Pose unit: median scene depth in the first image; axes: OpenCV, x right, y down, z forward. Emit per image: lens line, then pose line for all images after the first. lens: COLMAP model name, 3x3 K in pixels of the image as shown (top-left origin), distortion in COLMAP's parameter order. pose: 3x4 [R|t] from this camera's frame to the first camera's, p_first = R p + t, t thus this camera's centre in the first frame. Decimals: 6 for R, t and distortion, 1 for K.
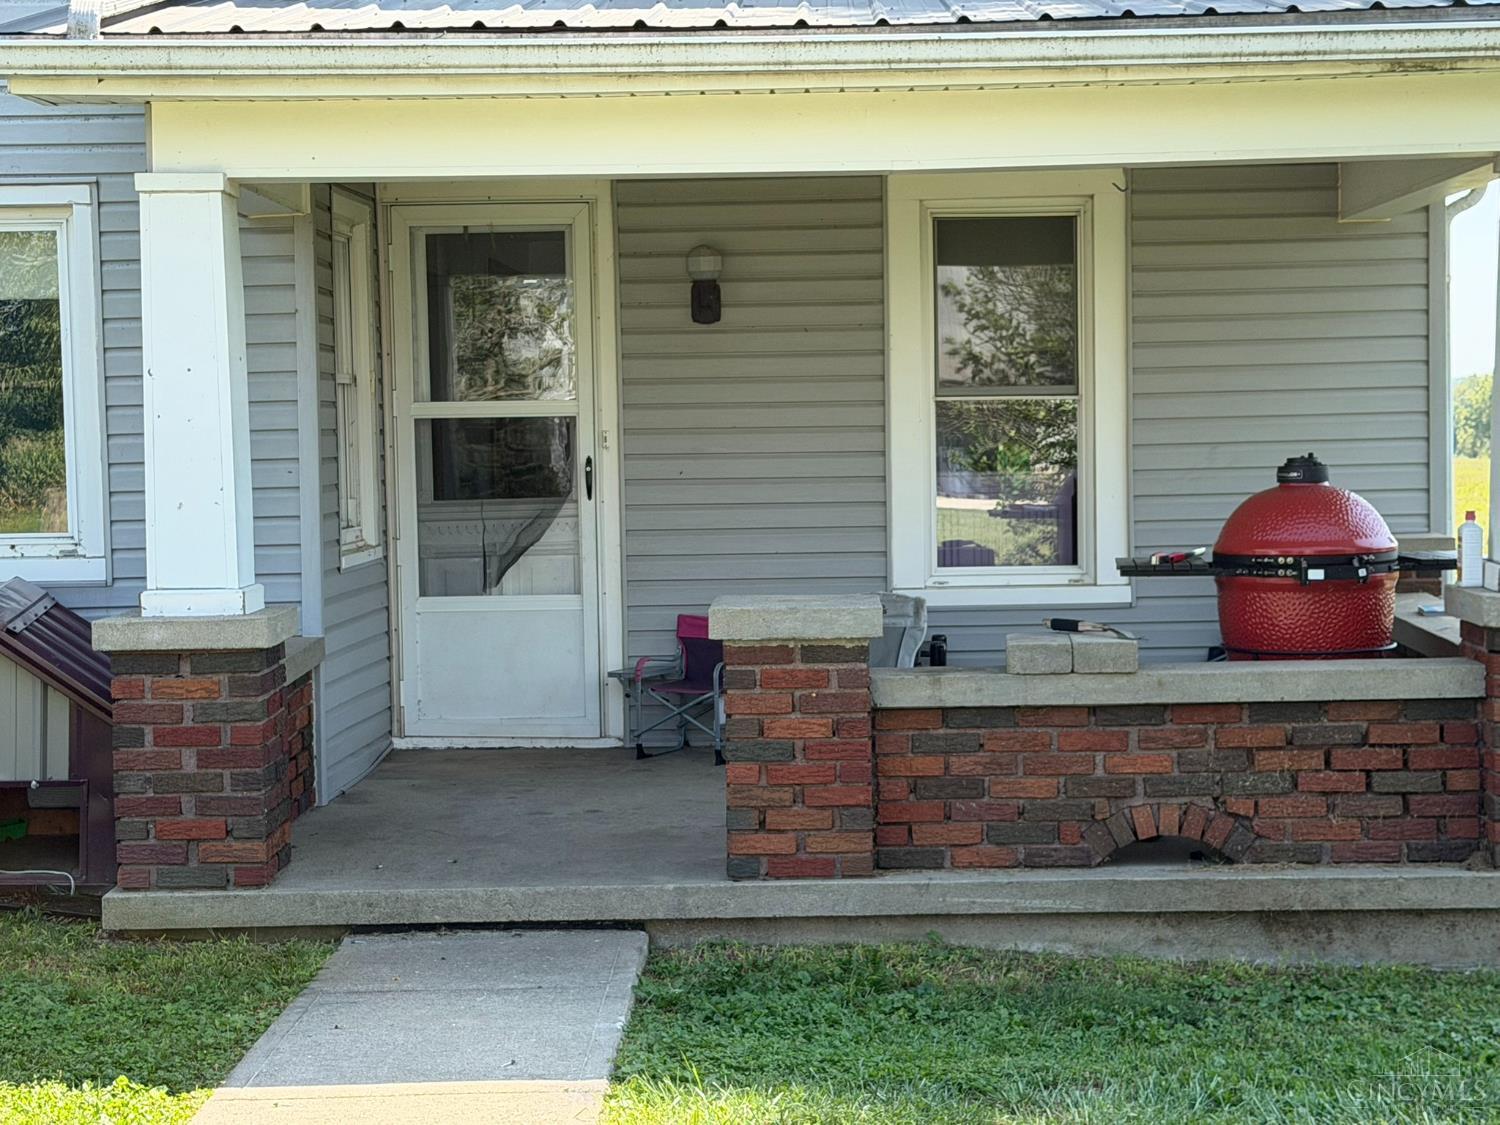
lens RADIAL K [[2780.0, 0, 750.0], [0, 2780.0, 562.5], [0, 0, 1]] dist [0.224558, -0.278622]
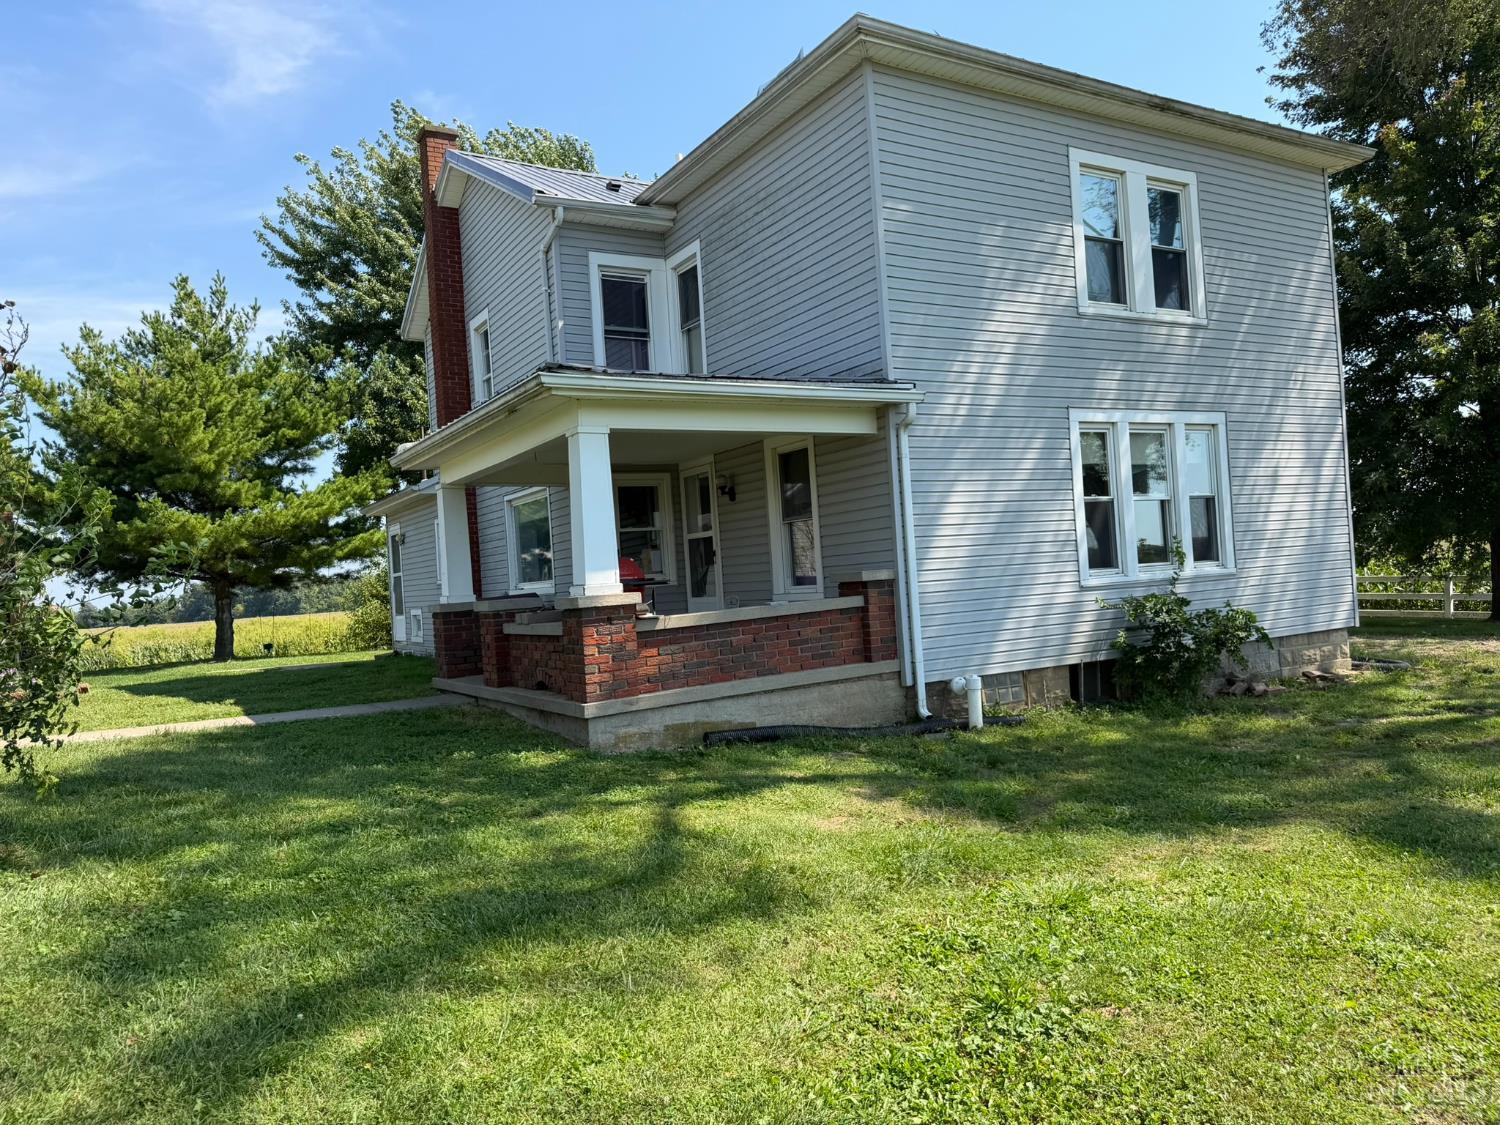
lens RADIAL K [[1044.4, 0, 748.0], [0, 1044.4, 566.3], [0, 0, 1]] dist [0.101091, -0.170315]
pose [[0.517598, -0.024029, -0.855287, 1.194230], [0.010652, 0.999709, -0.021641, 0.004135], [0.855558, 0.002091, 0.517703, 0.620878]]
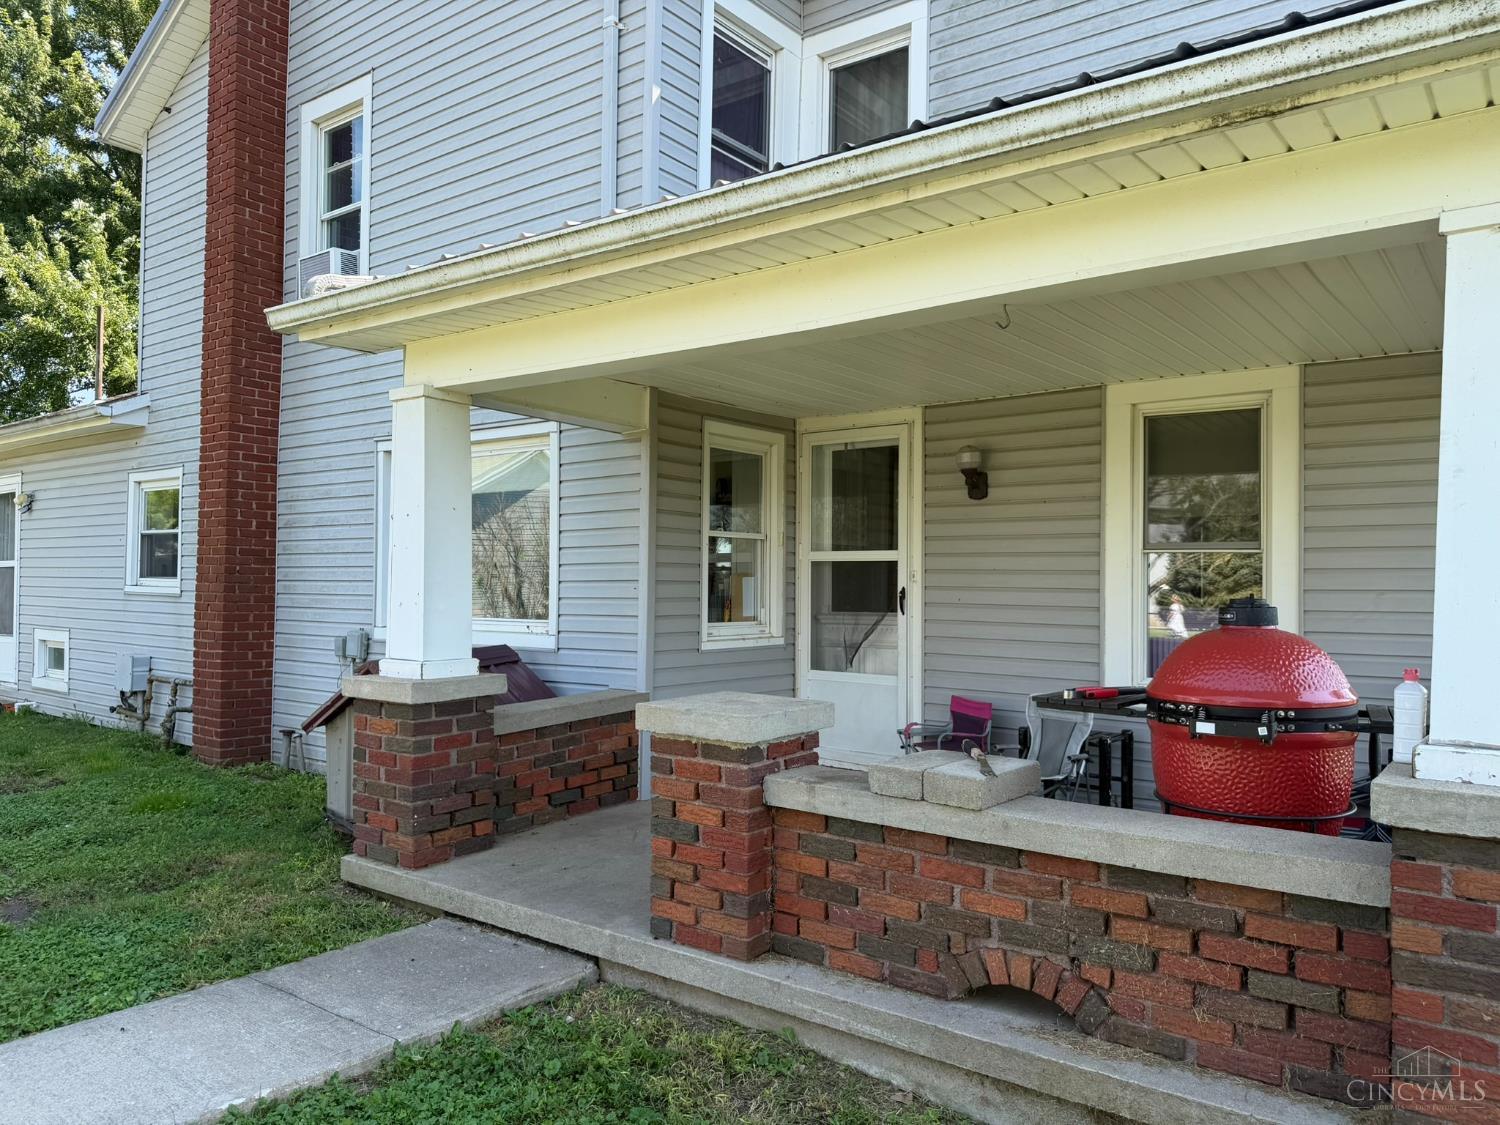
lens RADIAL K [[1044.4, 0, 748.0], [0, 1044.4, 566.3], [0, 0, 1]] dist [0.101091, -0.170315]
pose [[0.807019, 0.015783, -0.590314, 0.285446], [-0.053887, 0.997440, -0.047002, -0.023584], [0.588062, 0.069742, 0.805804, 0.644917]]
